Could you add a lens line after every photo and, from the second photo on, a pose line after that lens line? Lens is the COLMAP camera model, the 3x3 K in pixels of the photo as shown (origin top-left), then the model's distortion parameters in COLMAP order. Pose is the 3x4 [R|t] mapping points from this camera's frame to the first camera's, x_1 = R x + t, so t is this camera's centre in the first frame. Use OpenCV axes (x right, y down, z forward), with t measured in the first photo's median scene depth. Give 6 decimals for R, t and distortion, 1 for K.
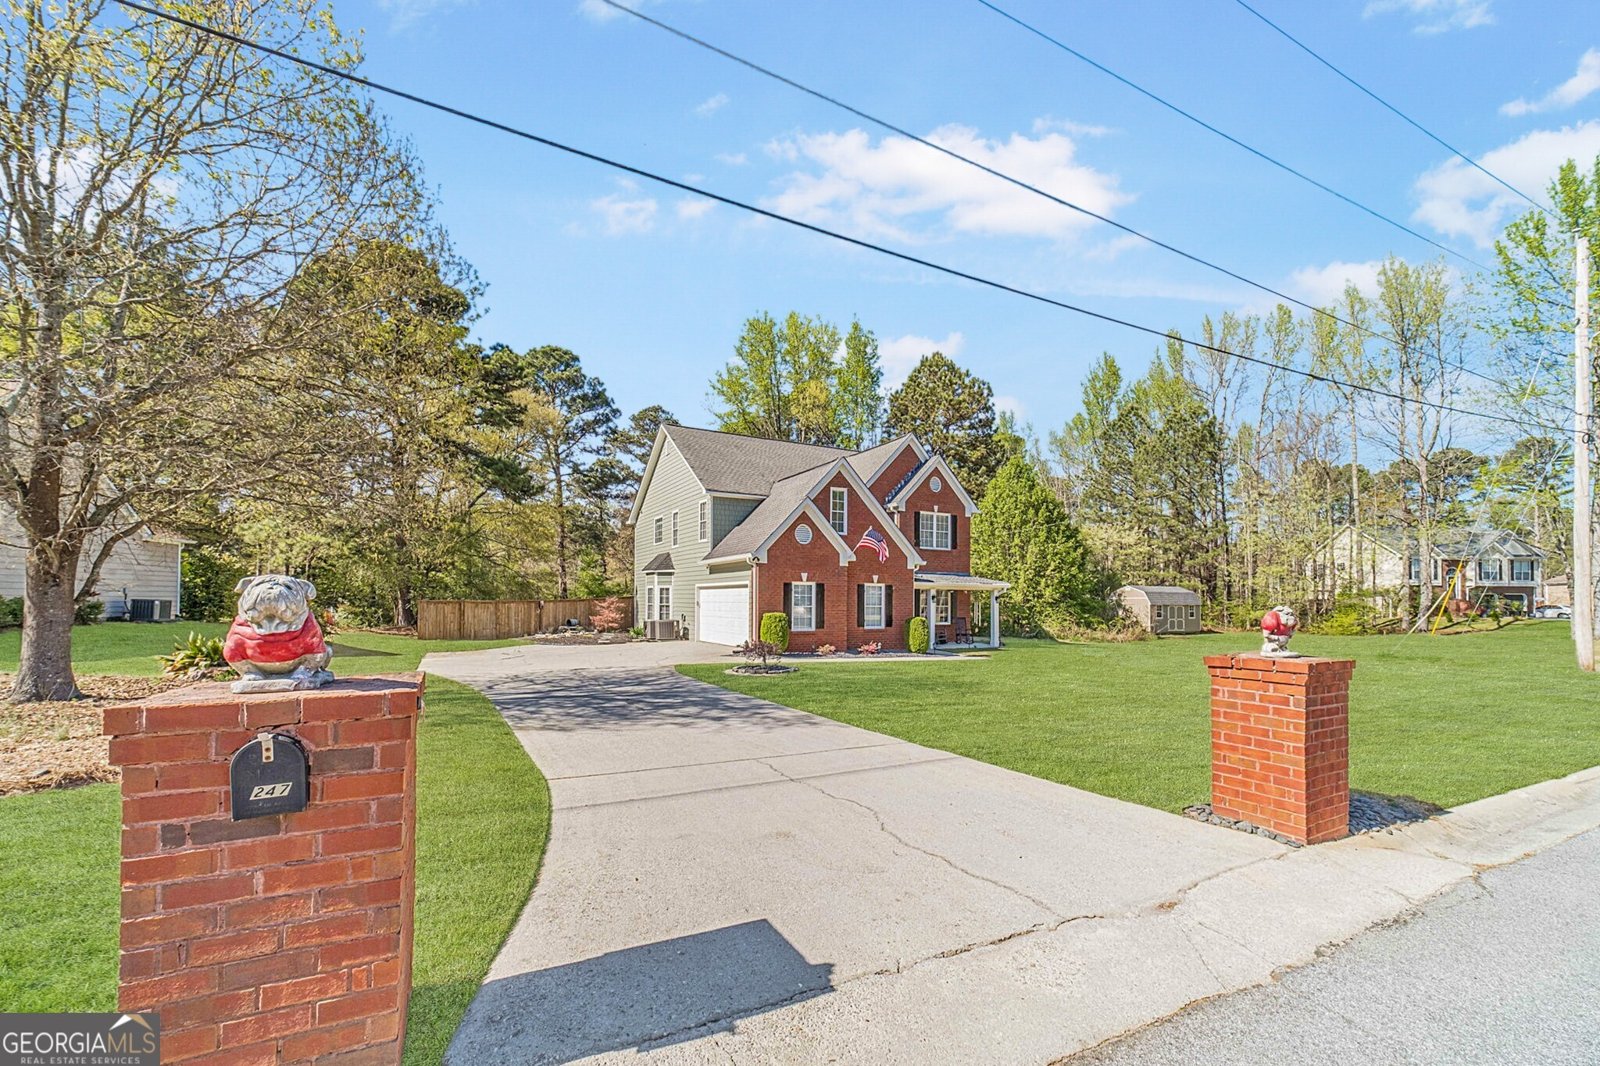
lens RADIAL K [[653.2, 0, 809.2], [0, 653.2, 583.1], [0, 0, 1]] dist [0.000034, 0.000012]
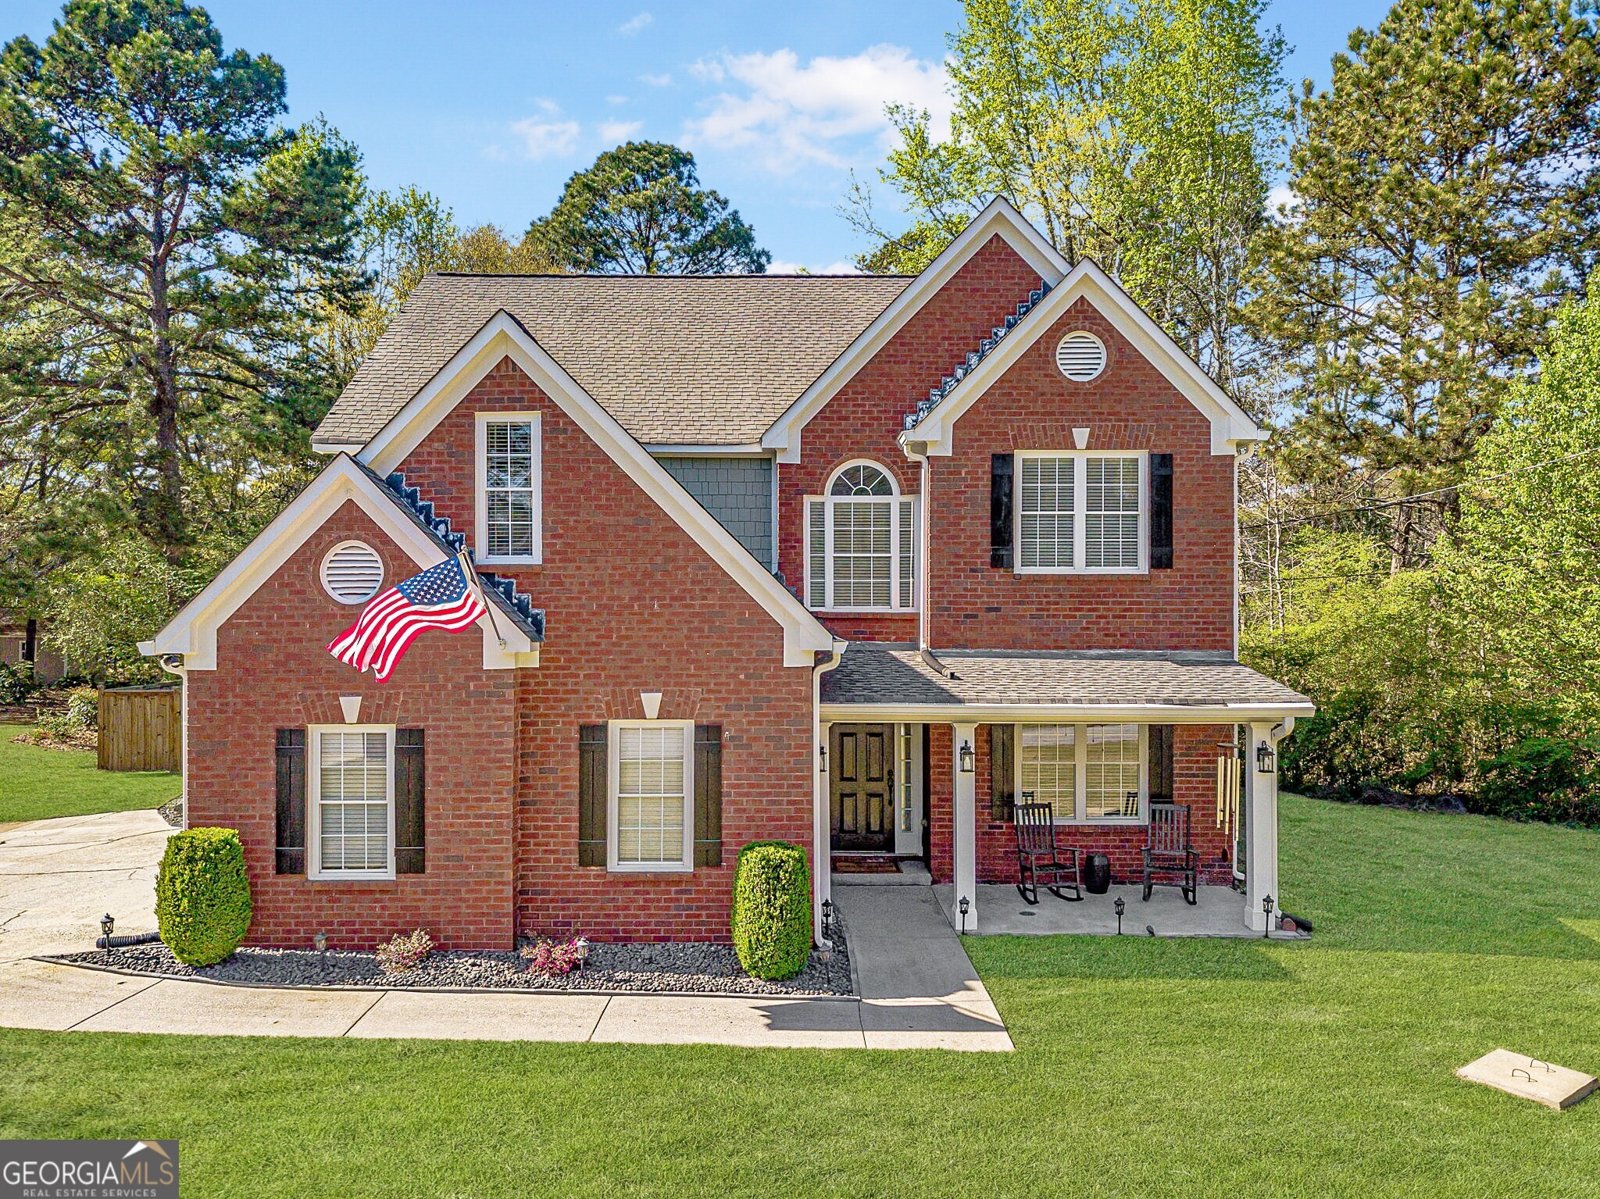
lens RADIAL K [[1260.7, 0, 772.1], [0, 1260.7, 600.5], [0, 0, 1]] dist [0.013465, 0.014480]
pose [[0.881219, -0.010784, -0.472586, 0.261702], [0.018987, 0.999740, 0.012591, -0.037503], [0.472327, -0.020069, 0.881195, 0.321498]]
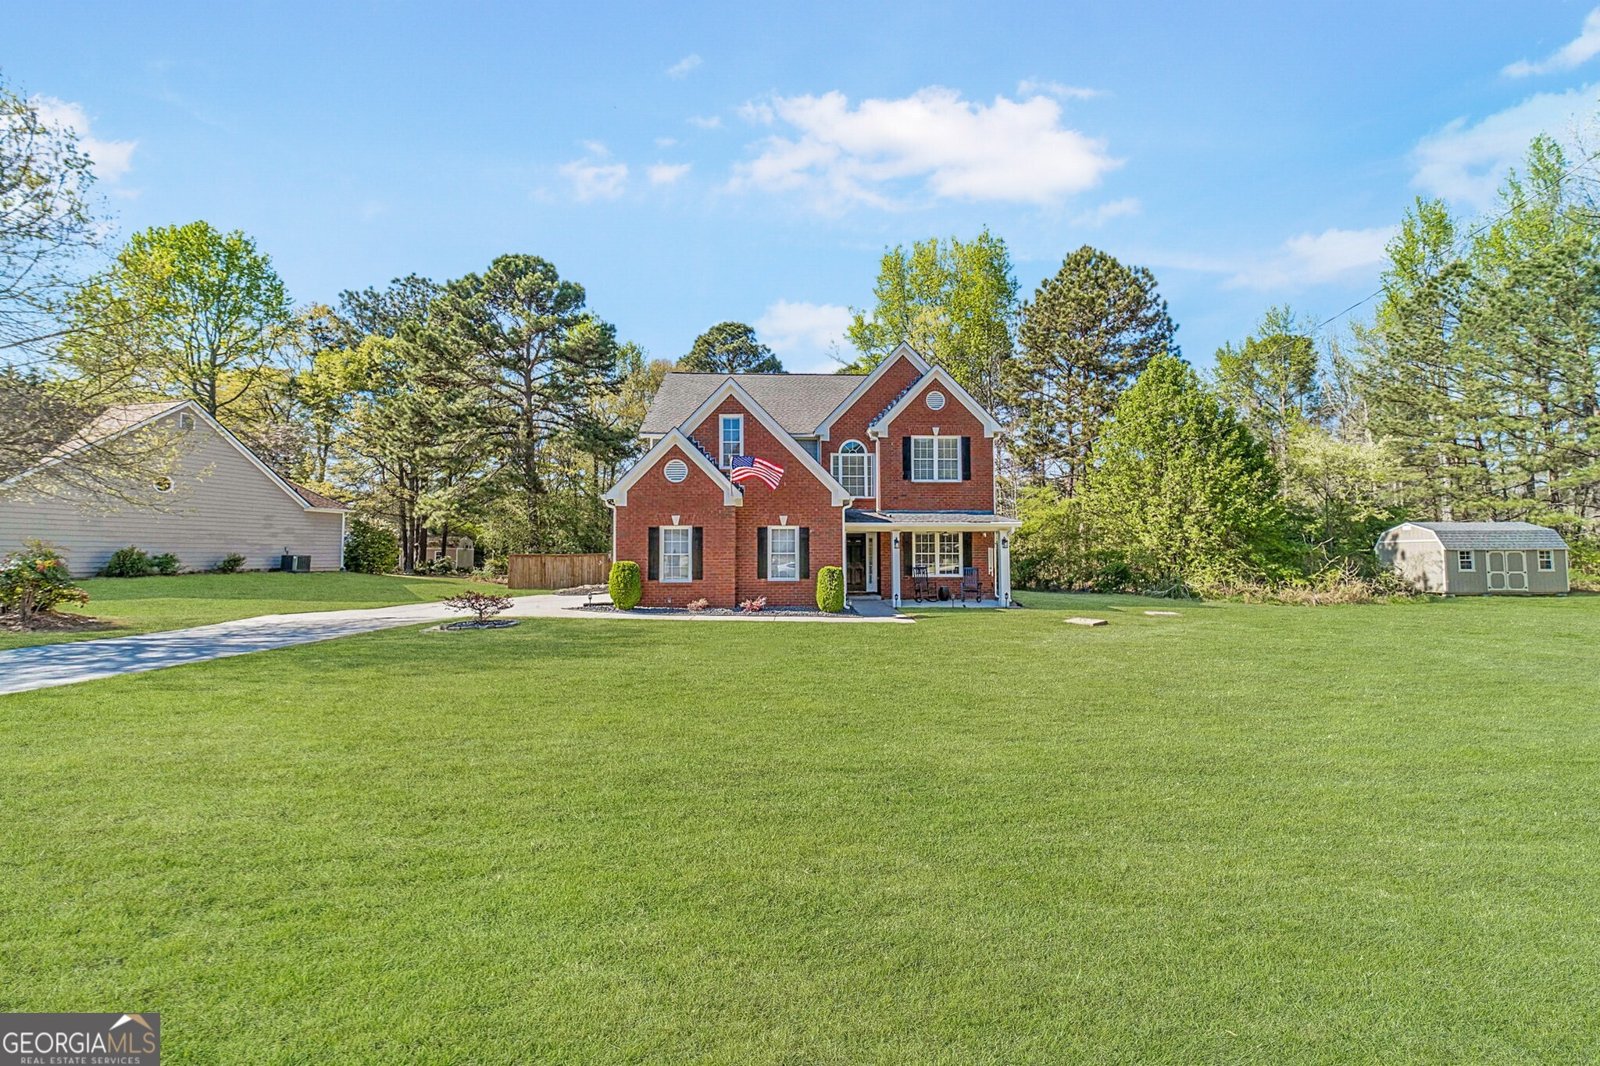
lens RADIAL K [[635.0, 0, 805.5], [0, 635.0, 522.4], [0, 0, 1]] dist [0.007363, 0.000173]
pose [[0.901169, -0.034989, -0.432053, 0.291461], [0.023532, 0.999216, -0.031836, 0.013874], [0.432828, 0.018523, 0.901286, 0.181250]]
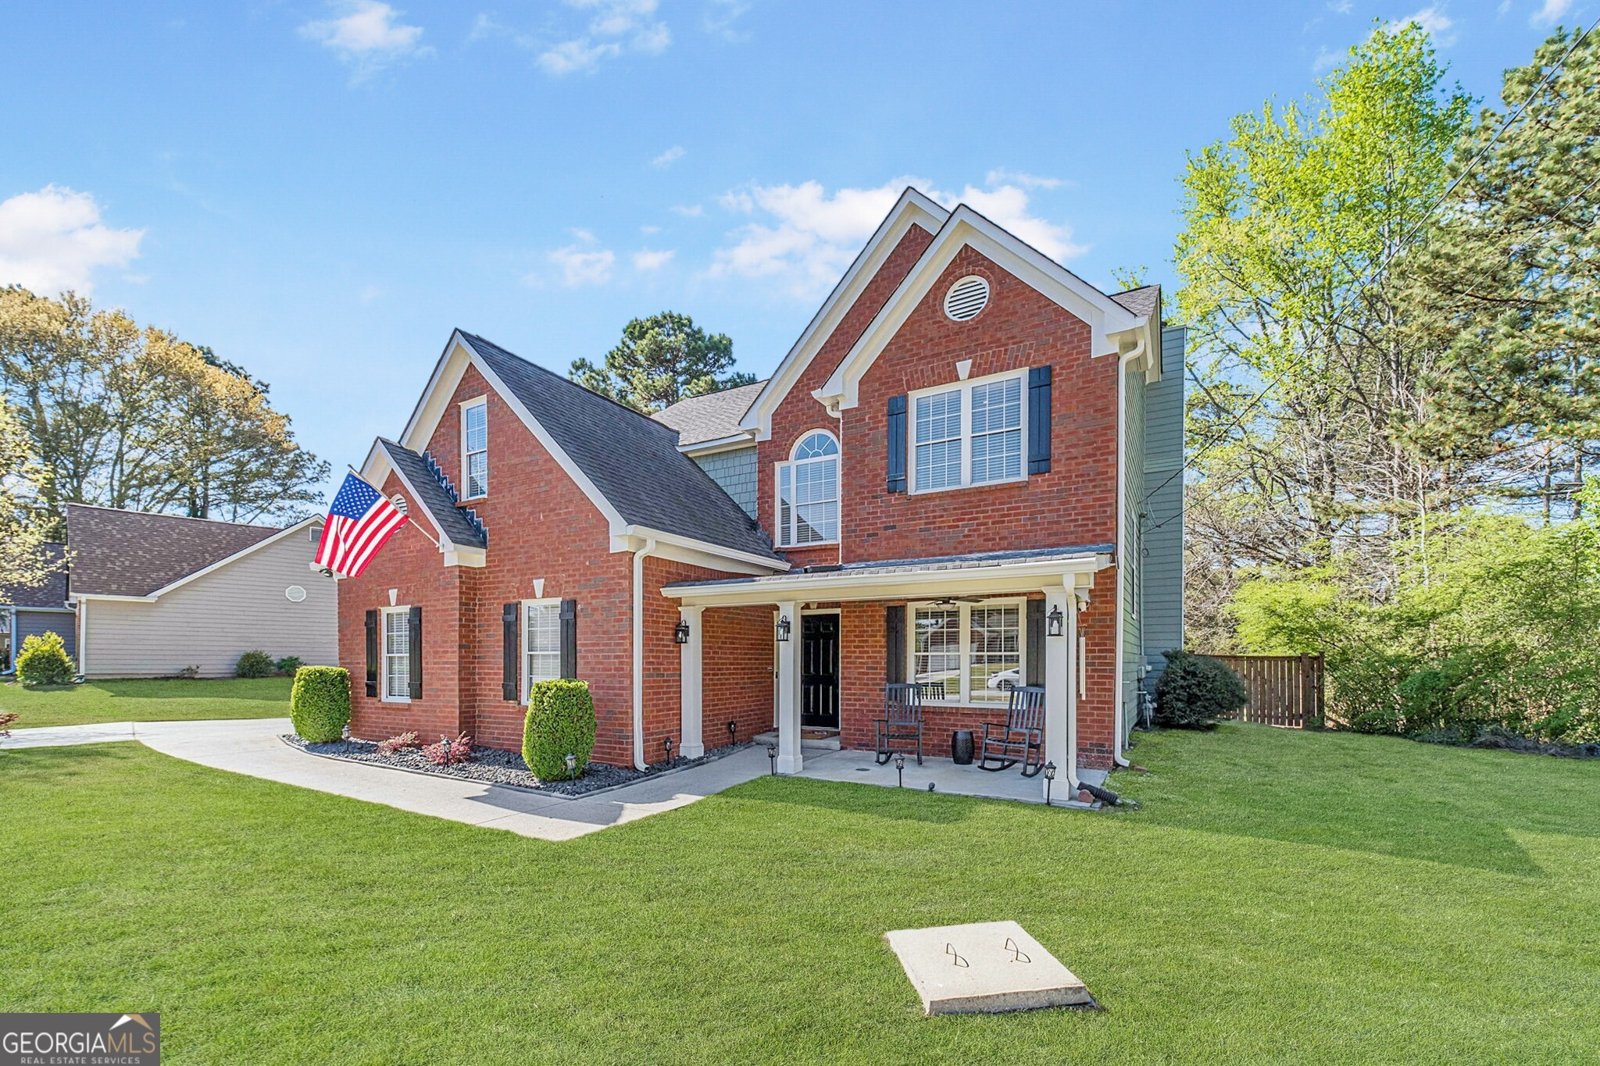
lens RADIAL K [[671.1, 0, 774.0], [0, 671.1, 661.4], [0, 0, 1]] dist [0.000418, 0.000029]
pose [[0.520260, -0.007669, -0.853973, 0.338803], [0.033809, 0.999361, 0.011622, 0.025324], [0.853338, -0.034918, 0.520187, 0.559381]]
